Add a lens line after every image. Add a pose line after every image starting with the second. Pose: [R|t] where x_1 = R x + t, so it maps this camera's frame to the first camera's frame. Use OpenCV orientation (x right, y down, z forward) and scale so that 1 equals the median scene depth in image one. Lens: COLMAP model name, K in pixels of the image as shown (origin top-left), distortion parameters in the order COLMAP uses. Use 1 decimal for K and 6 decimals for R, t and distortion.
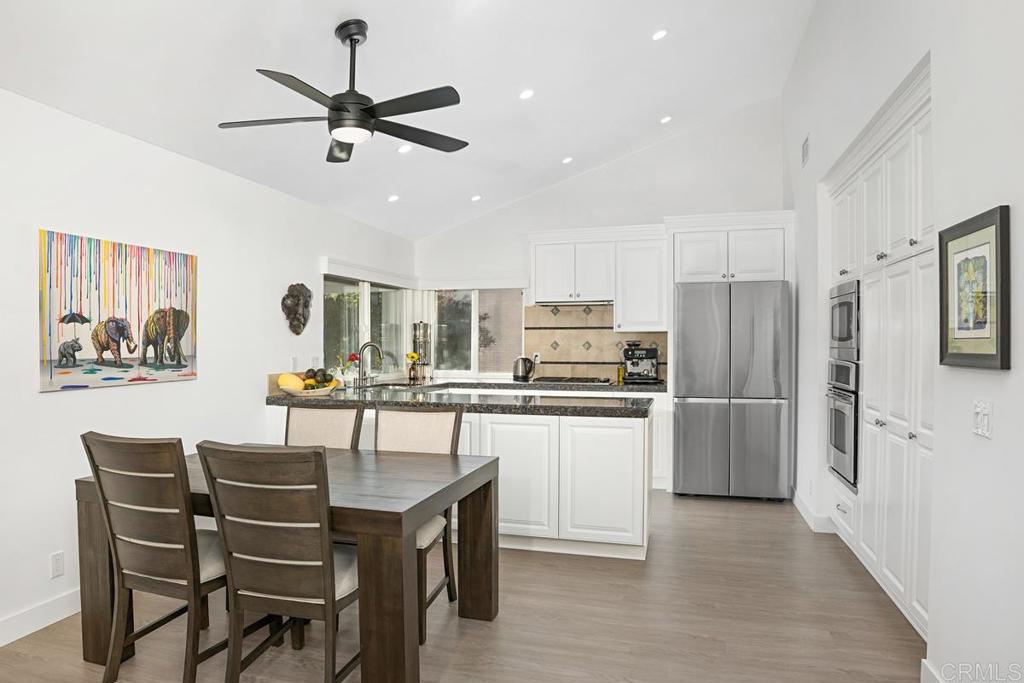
lens RADIAL K [[637.6, 0, 488.1], [0, 637.6, 340.0], [0, 0, 1]] dist [-0.061513, 0.002790]
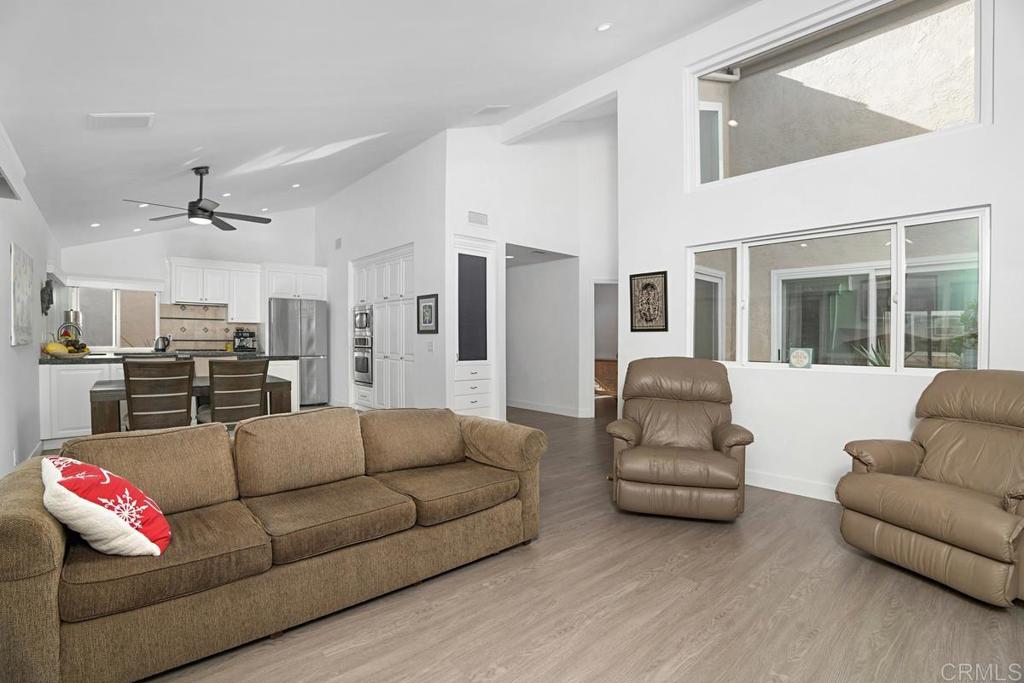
lens RADIAL K [[489.4, 0, 512.0], [0, 489.4, 341.5], [0, 0, 1]] dist [-0.063096, 0.000677]
pose [[0.530569, 0.002438, 0.847638, -0.902465], [-0.012463, 0.999910, 0.004925, 0.043767], [-0.847550, -0.013177, 0.530551, -0.635367]]
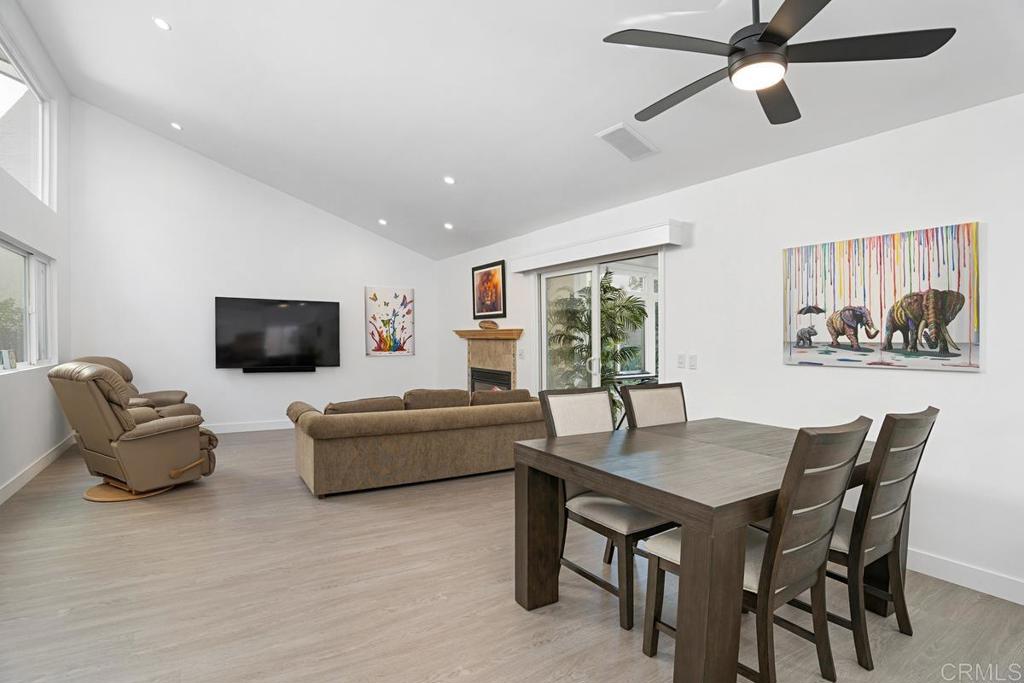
lens RADIAL K [[489.4, 0, 512.0], [0, 489.4, 341.5], [0, 0, 1]] dist [-0.063096, 0.000677]
pose [[-0.647997, -0.000341, -0.761642, 0.433803], [-0.006111, 0.999970, 0.004752, 0.026097], [0.761618, 0.007733, -0.647980, 1.044018]]
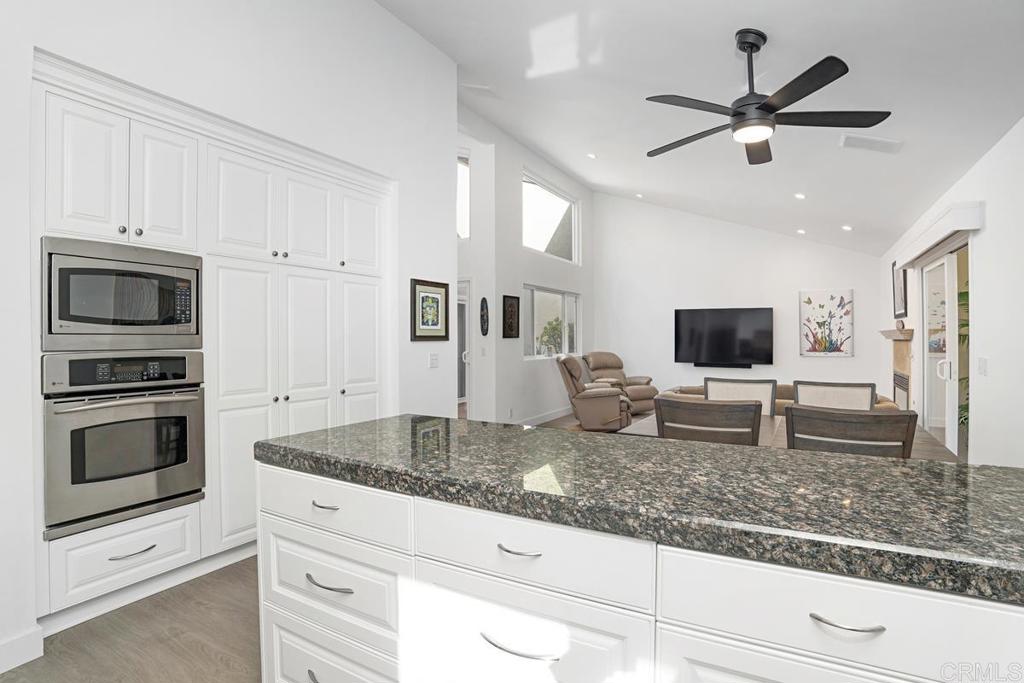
lens RADIAL K [[494.9, 0, 512.0], [0, 494.9, 341.5], [0, 0, 1]] dist [-0.124696, -0.000026]
pose [[-0.973182, 0.000097, 0.230034, 0.001320], [0.001237, 0.999988, 0.004808, 0.022575], [-0.230031, 0.004964, -0.973171, 1.695728]]
